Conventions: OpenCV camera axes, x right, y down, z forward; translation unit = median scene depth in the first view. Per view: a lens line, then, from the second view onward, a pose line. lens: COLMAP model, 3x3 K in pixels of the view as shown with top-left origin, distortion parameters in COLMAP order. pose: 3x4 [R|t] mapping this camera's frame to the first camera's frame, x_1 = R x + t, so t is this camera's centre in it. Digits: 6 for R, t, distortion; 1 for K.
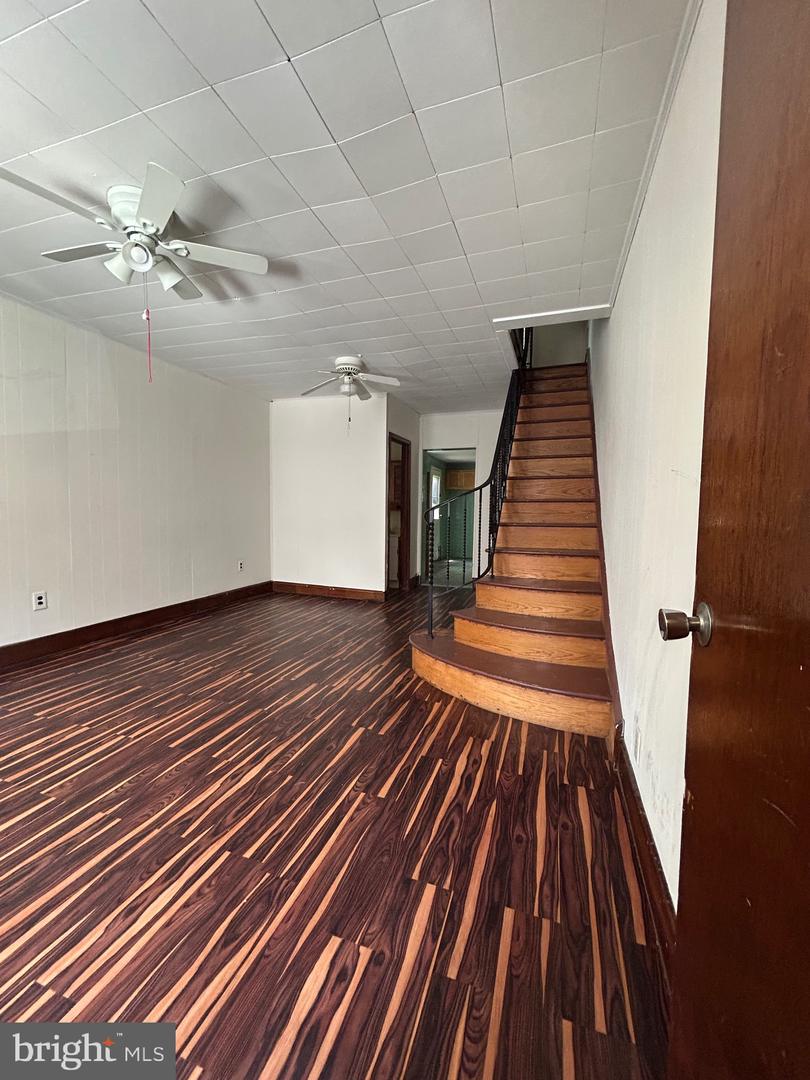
lens RADIAL K [[434.1, 0, 405.0], [0, 434.1, 540.0], [0, 0, 1]] dist [0.001028, 0.000431]
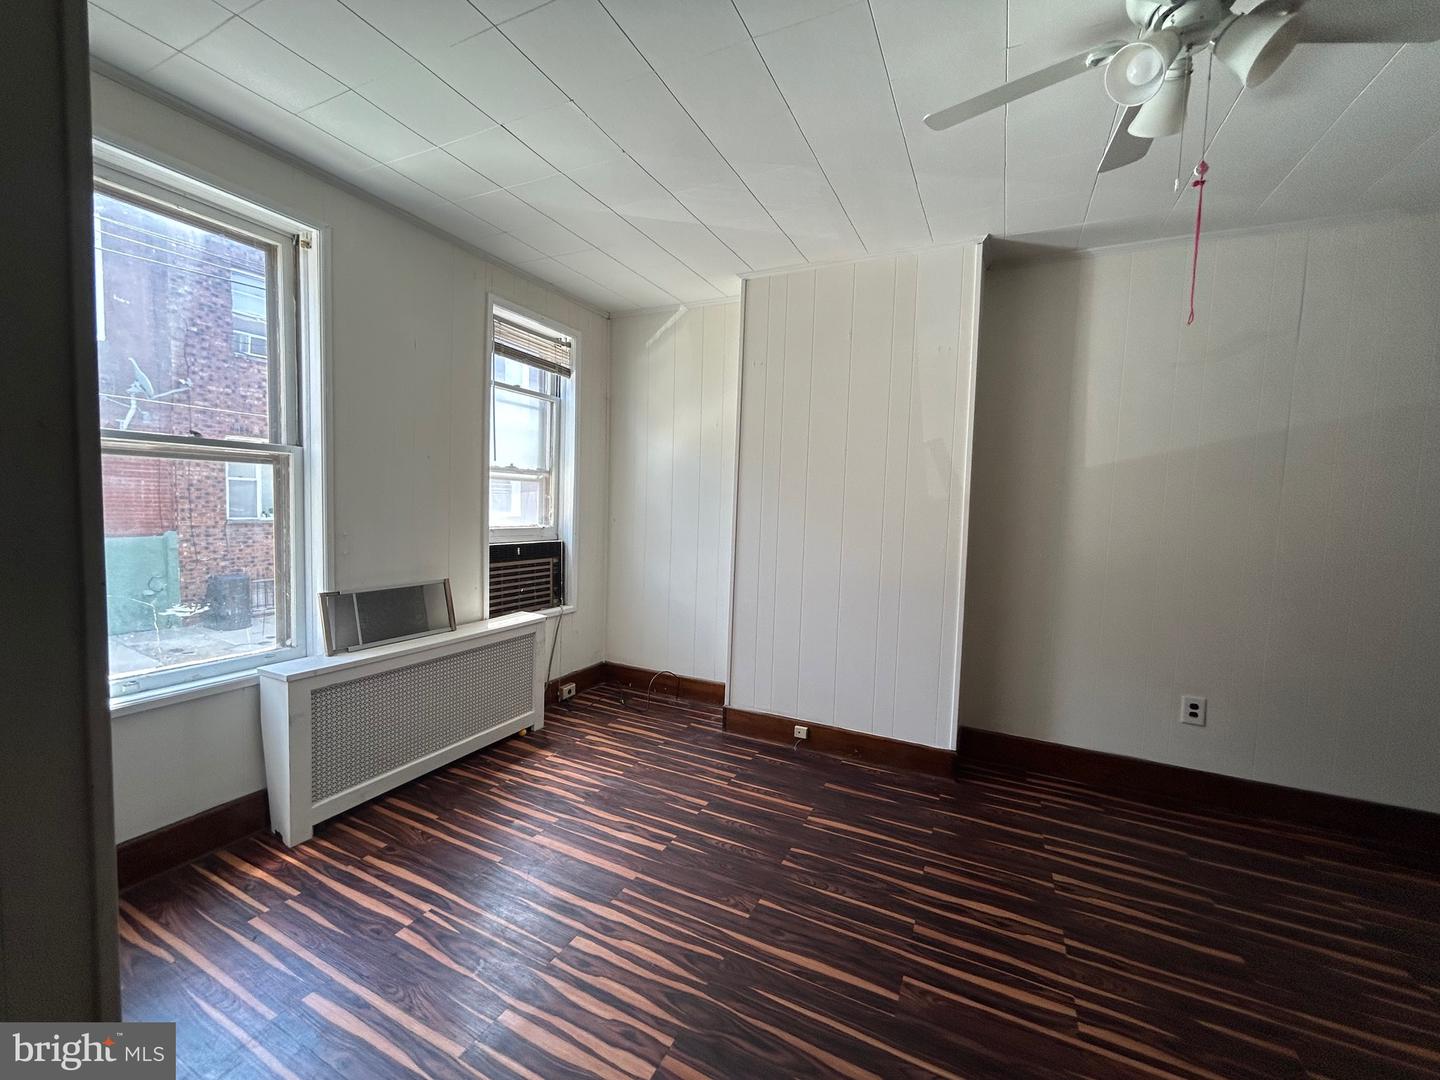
lens RADIAL K [[578.8, 0, 720.0], [0, 578.8, 540.0], [0, 0, 1]] dist [0.001028, 0.000431]
pose [[-0.129943, 0.040776, -0.990683, 0.063217], [-0.100845, 0.993429, 0.054117, -0.087770], [0.986380, 0.106937, -0.124977, 0.458275]]
